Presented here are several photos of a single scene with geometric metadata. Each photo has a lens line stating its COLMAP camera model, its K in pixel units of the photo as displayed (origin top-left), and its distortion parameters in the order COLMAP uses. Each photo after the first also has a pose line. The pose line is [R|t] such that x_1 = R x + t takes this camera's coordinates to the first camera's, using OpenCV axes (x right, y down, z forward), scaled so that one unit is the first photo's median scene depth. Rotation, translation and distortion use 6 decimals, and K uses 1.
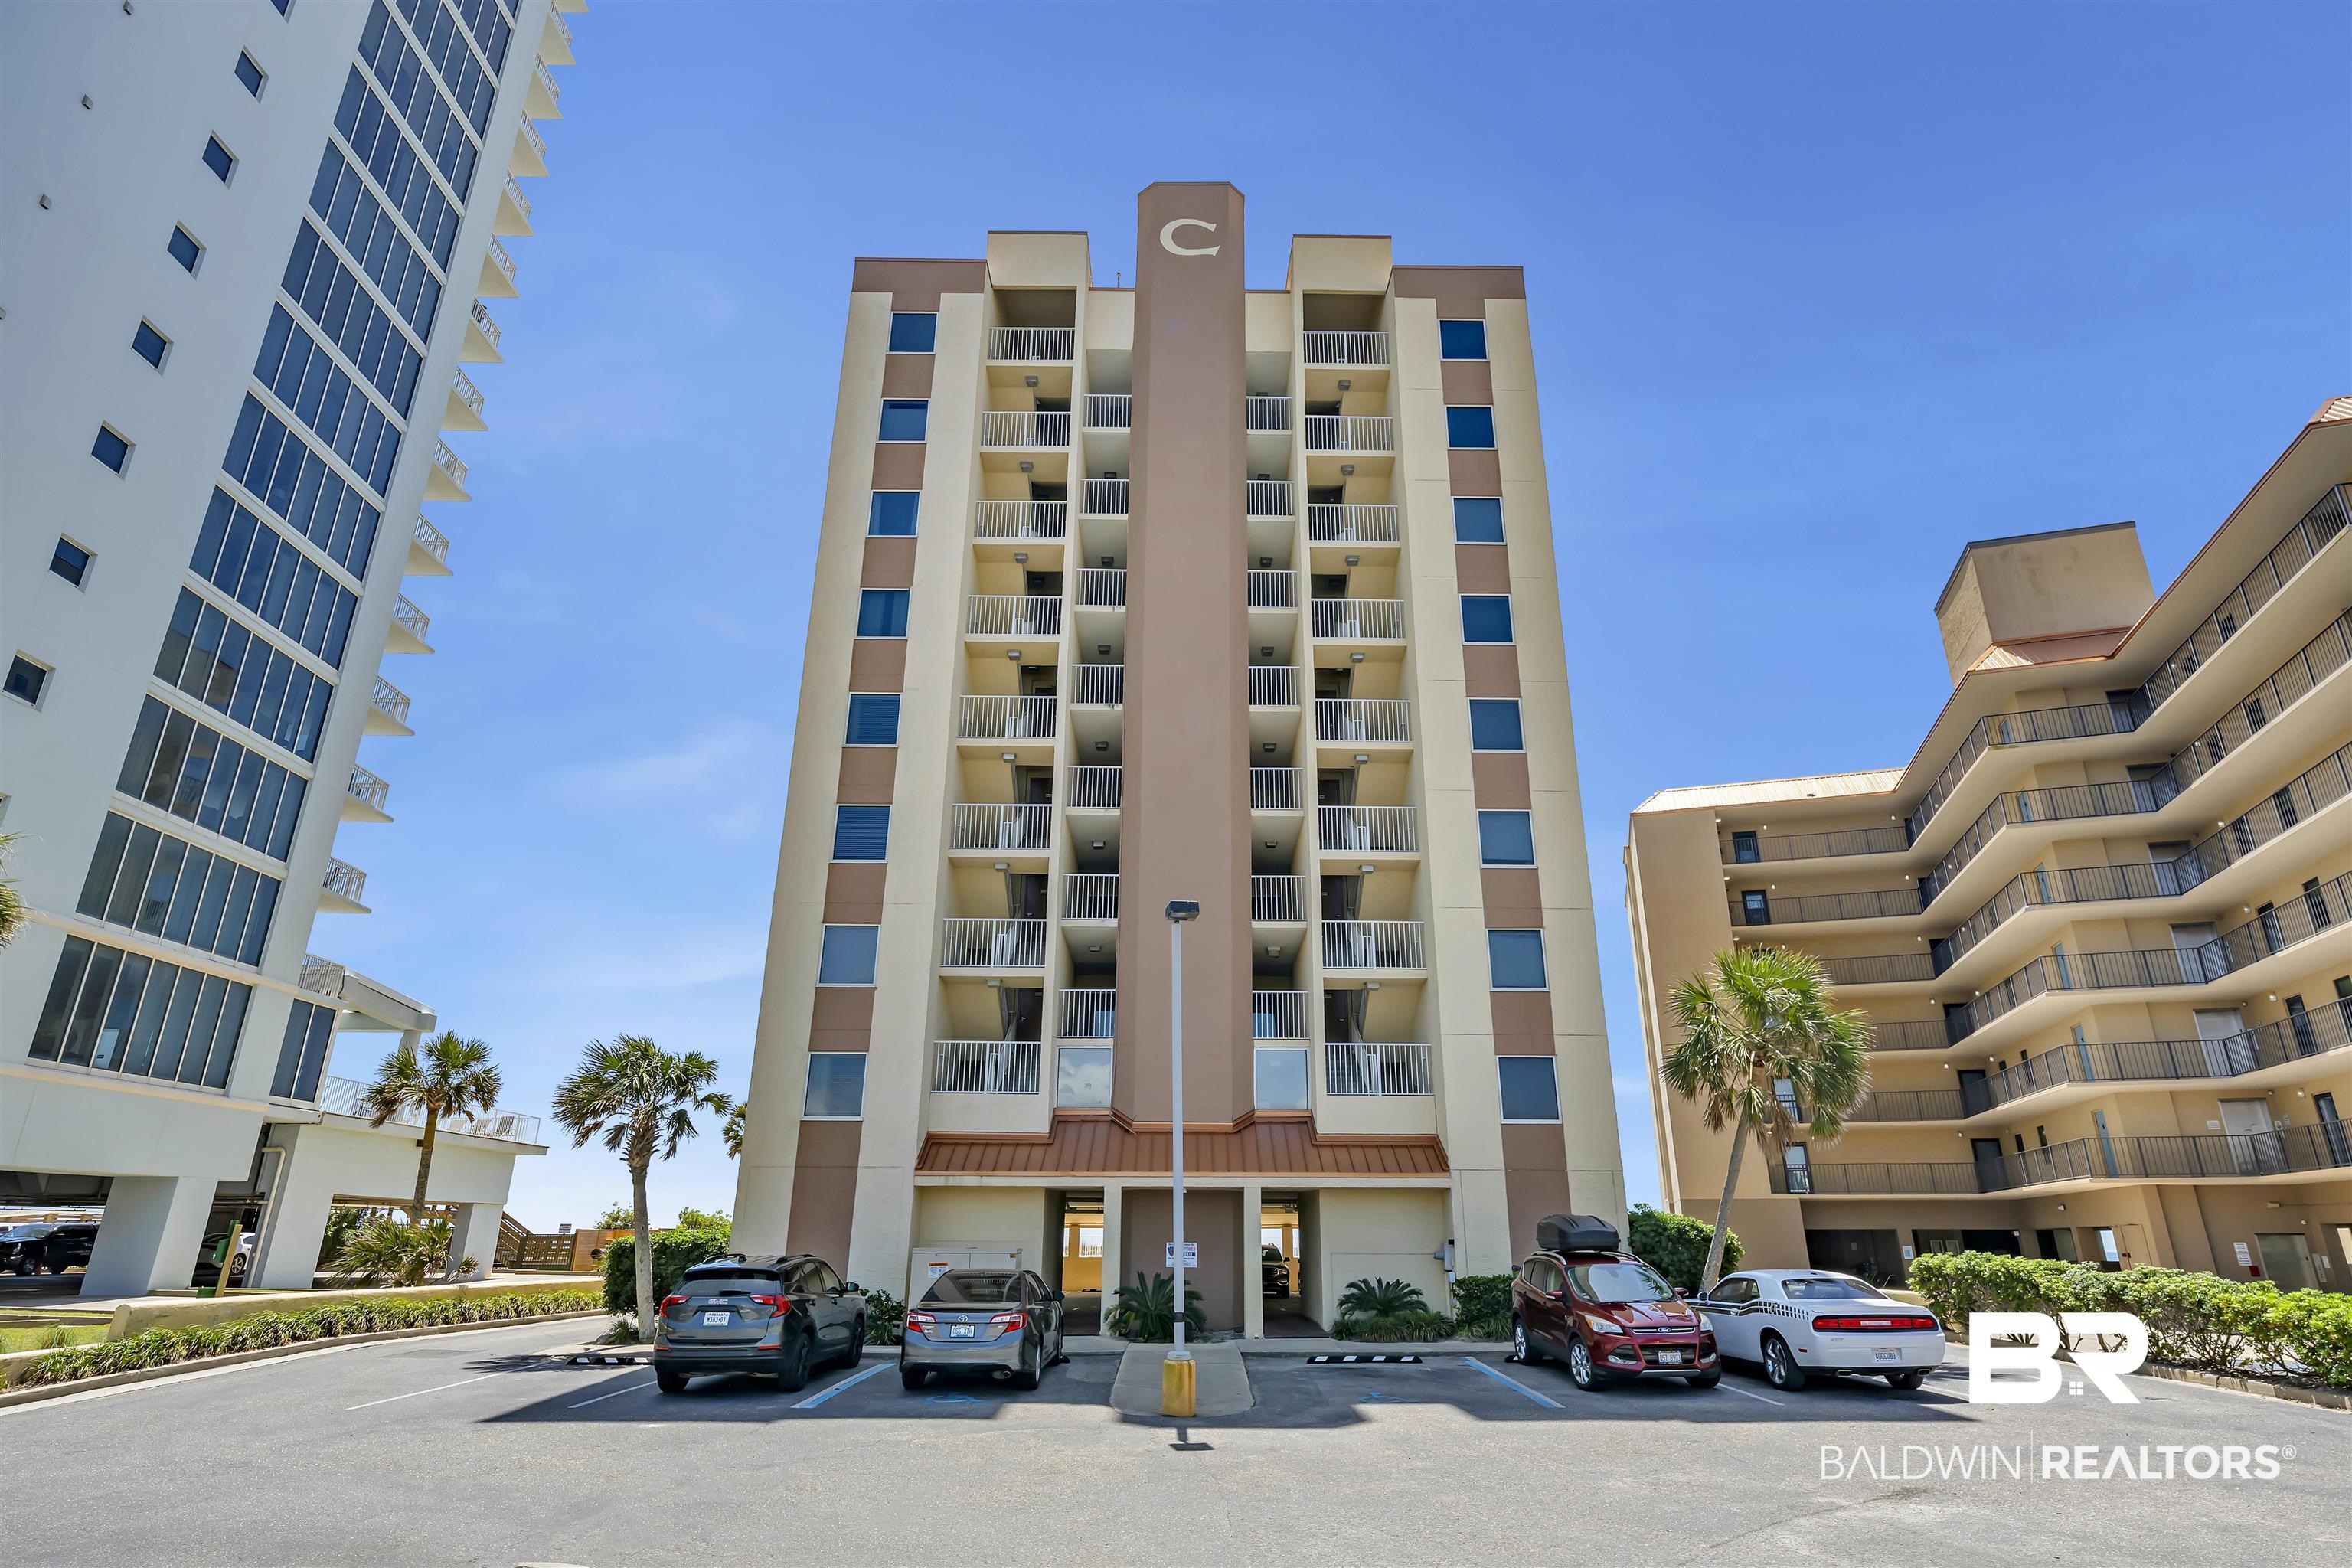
lens RADIAL K [[1223.8, 0, 1192.7], [0, 1223.8, 781.6], [0, 0, 1]] dist [0.004303, 0.000055]
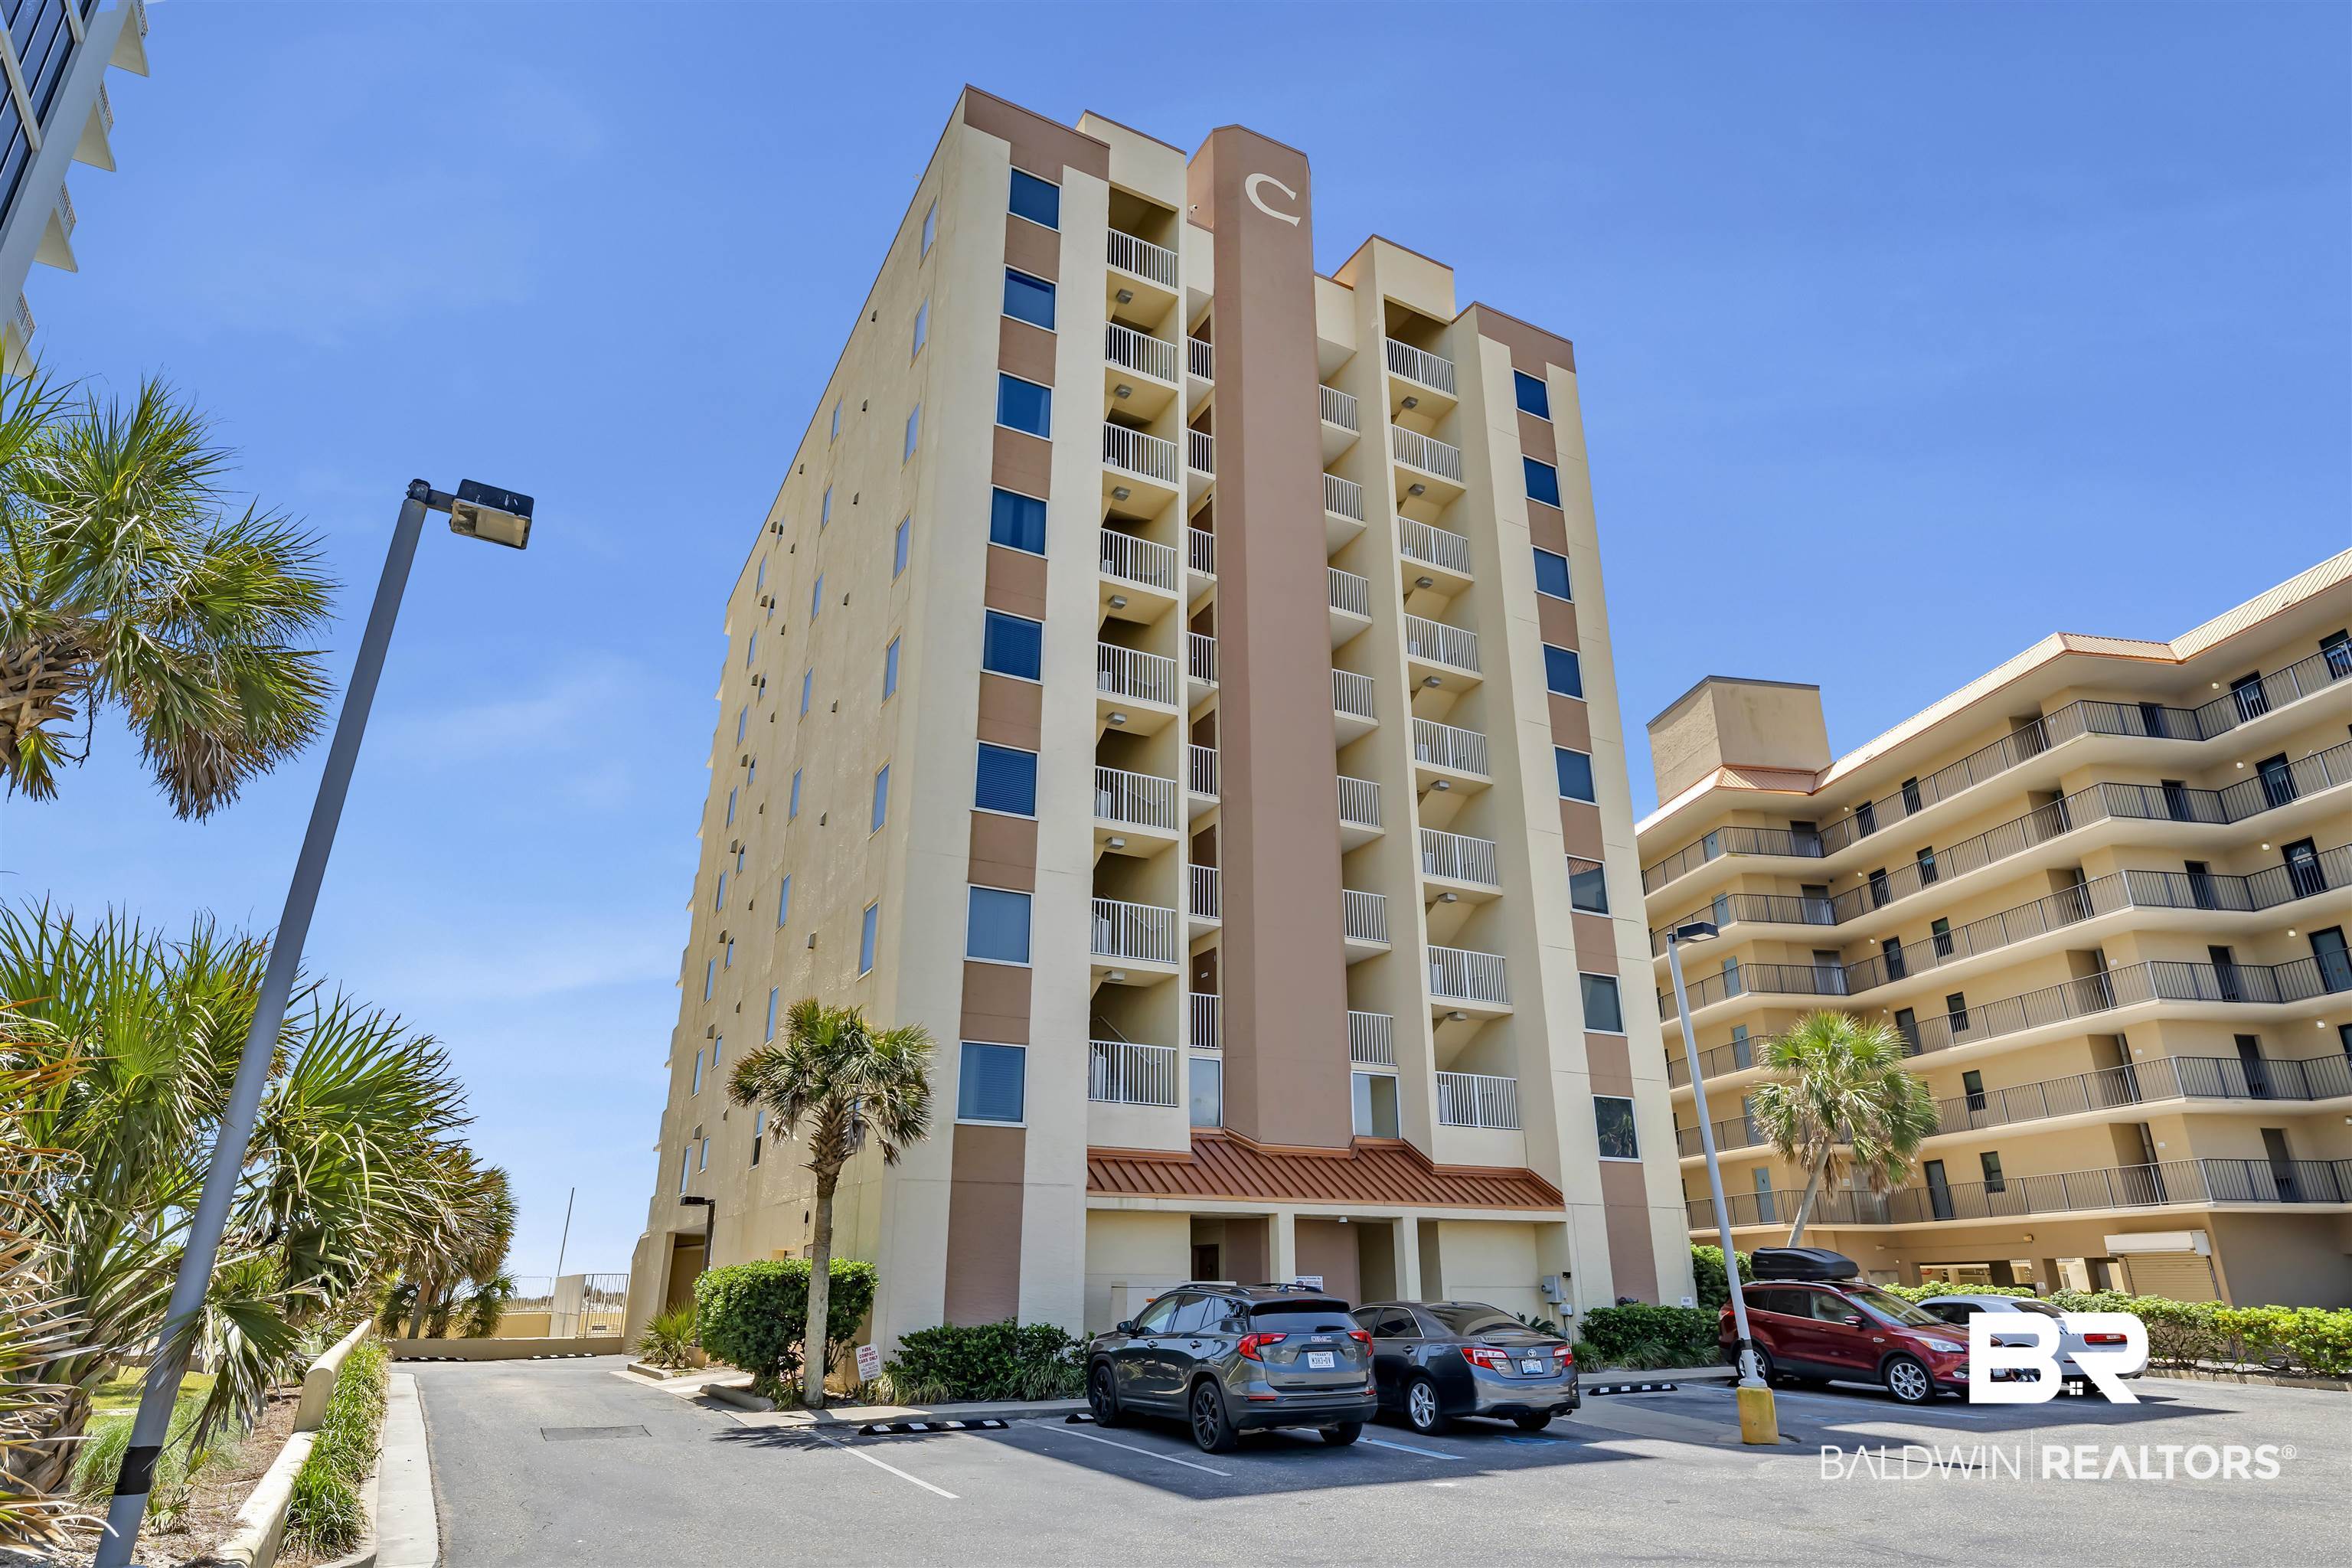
lens RADIAL K [[1317.5, 0, 1176.0], [0, 1317.5, 784.0], [0, 0, 1]] dist [0.003223, 0.001722]
pose [[0.886923, 0.160775, 0.433035, -0.480468], [-0.158202, 0.986503, -0.042240, 0.055239], [-0.433981, -0.031043, 0.900387, 0.129589]]
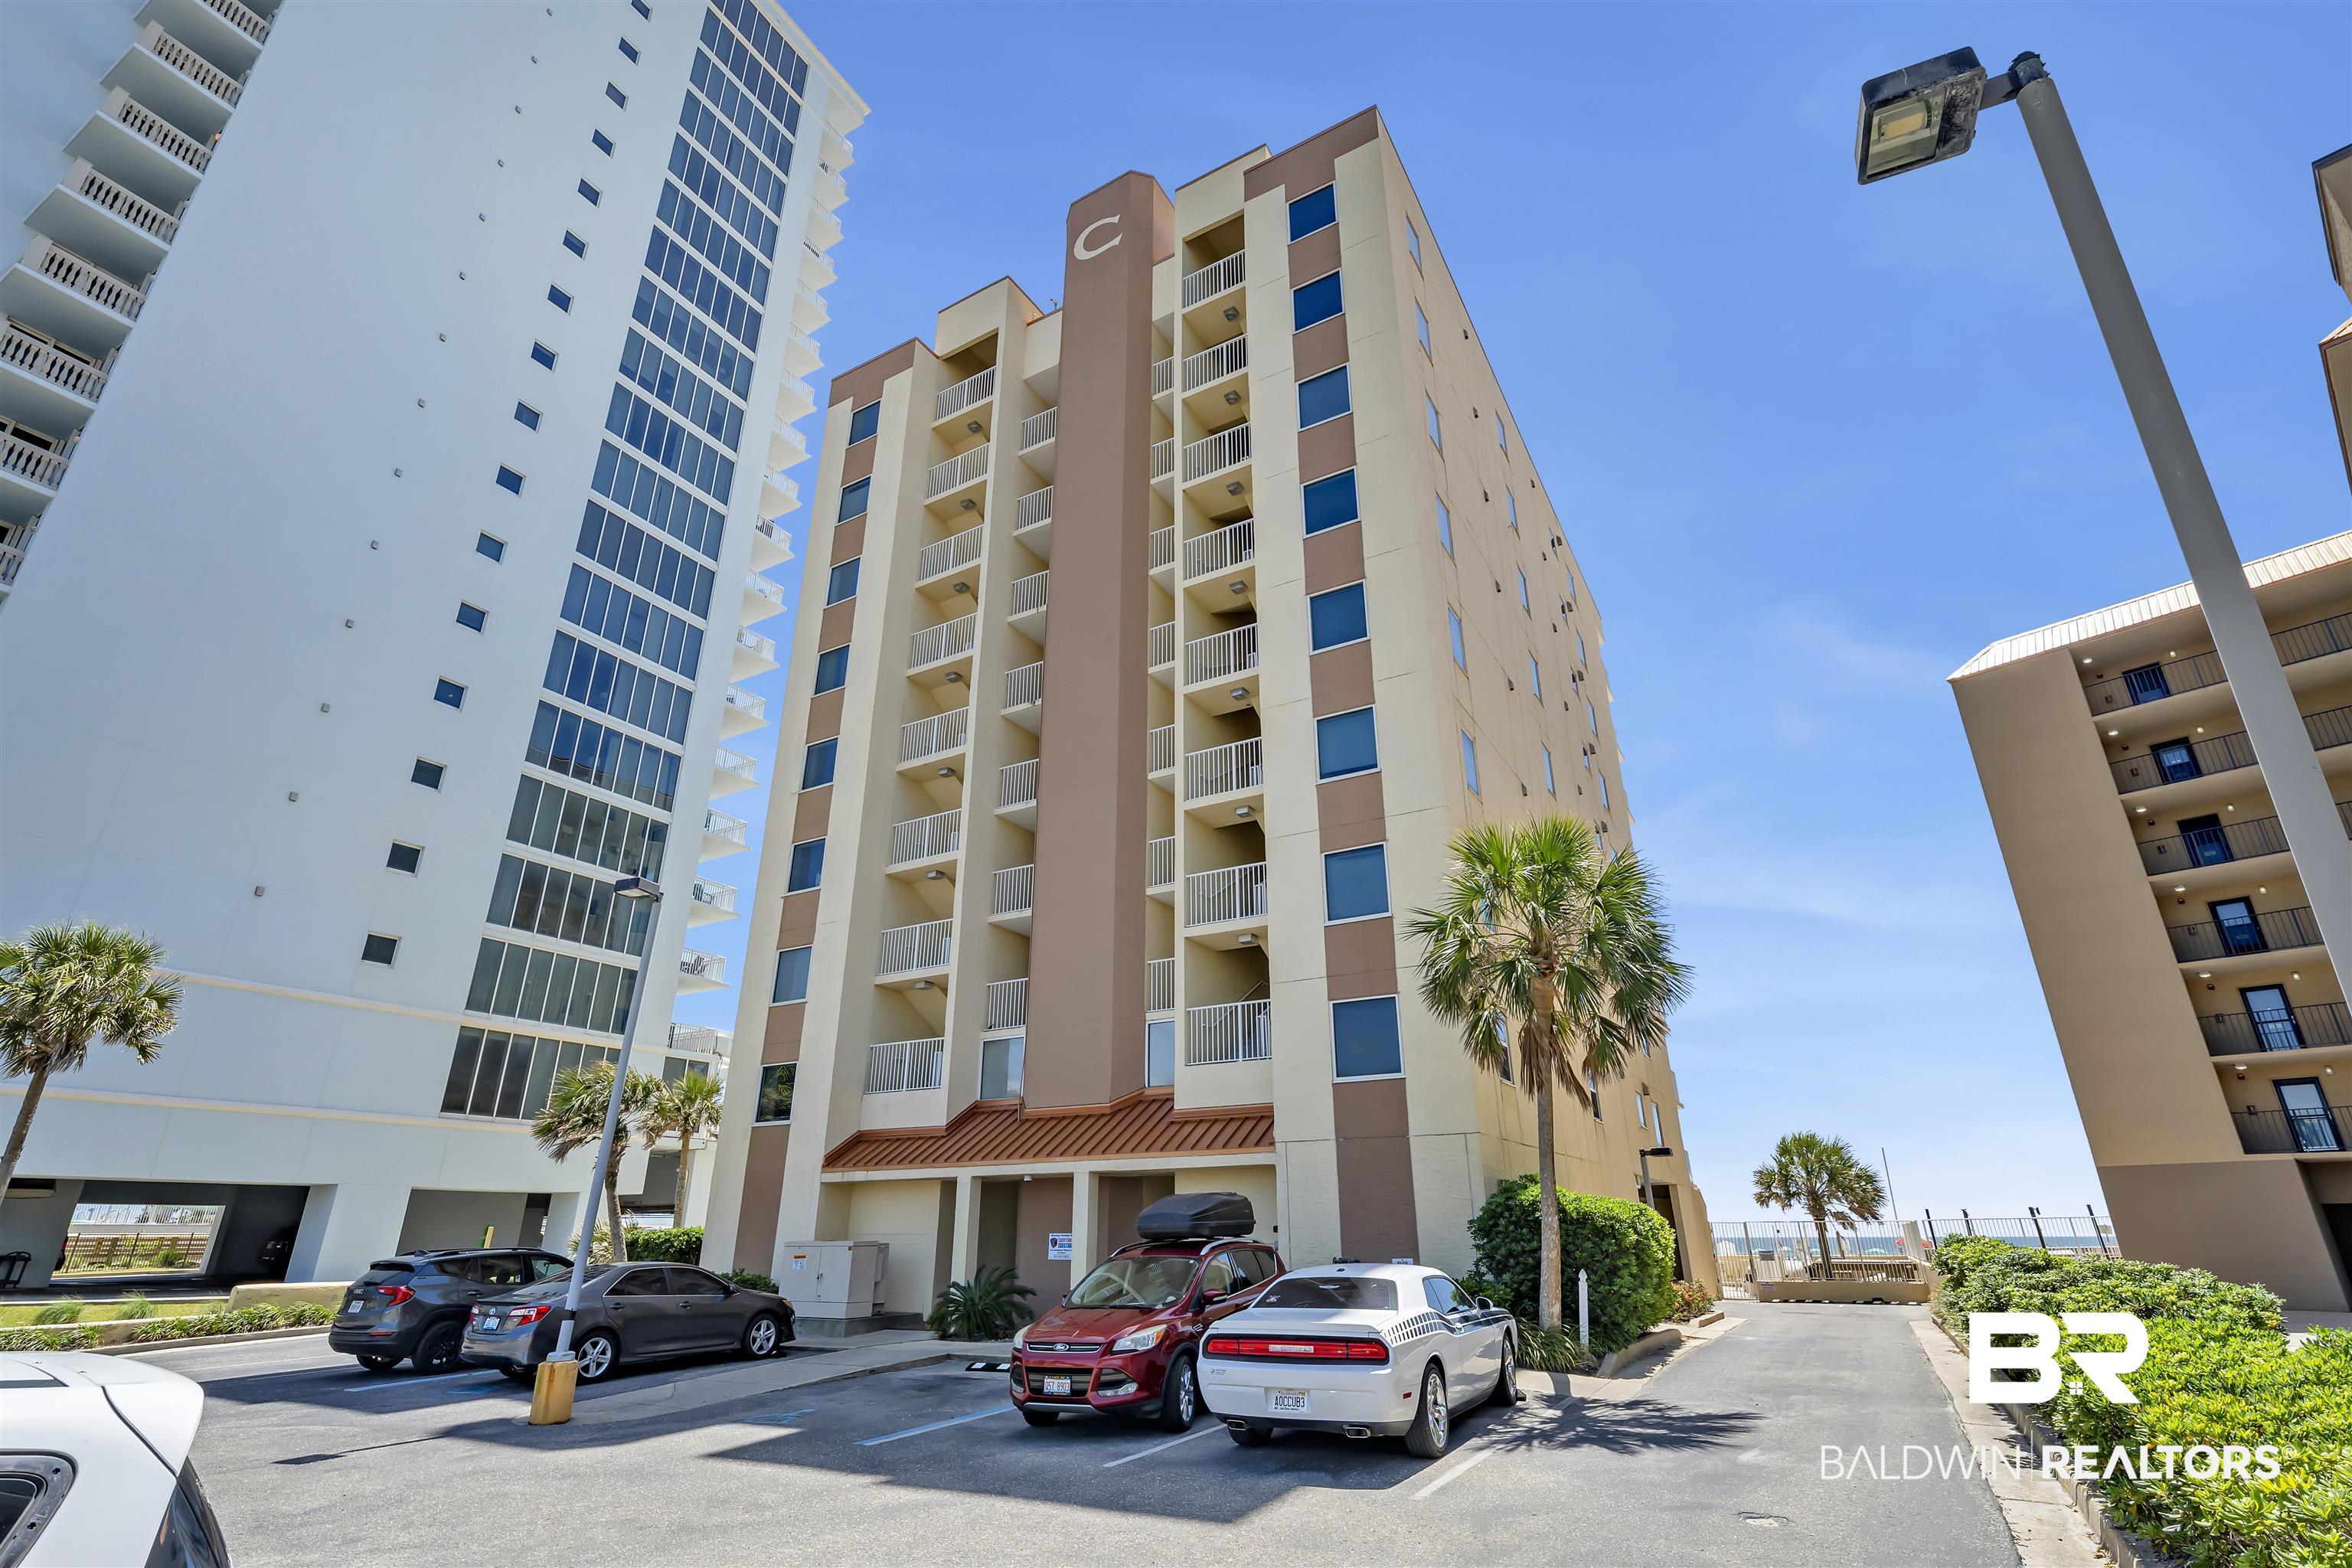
lens RADIAL K [[1092.5, 0, 1184.8], [0, 1092.5, 783.7], [0, 0, 1]] dist [0.002421, -0.000674]
pose [[0.862113, -0.201784, -0.464806, 0.438936], [0.186616, 0.979252, -0.078988, 0.097192], [0.471100, -0.018644, 0.881883, 0.247156]]
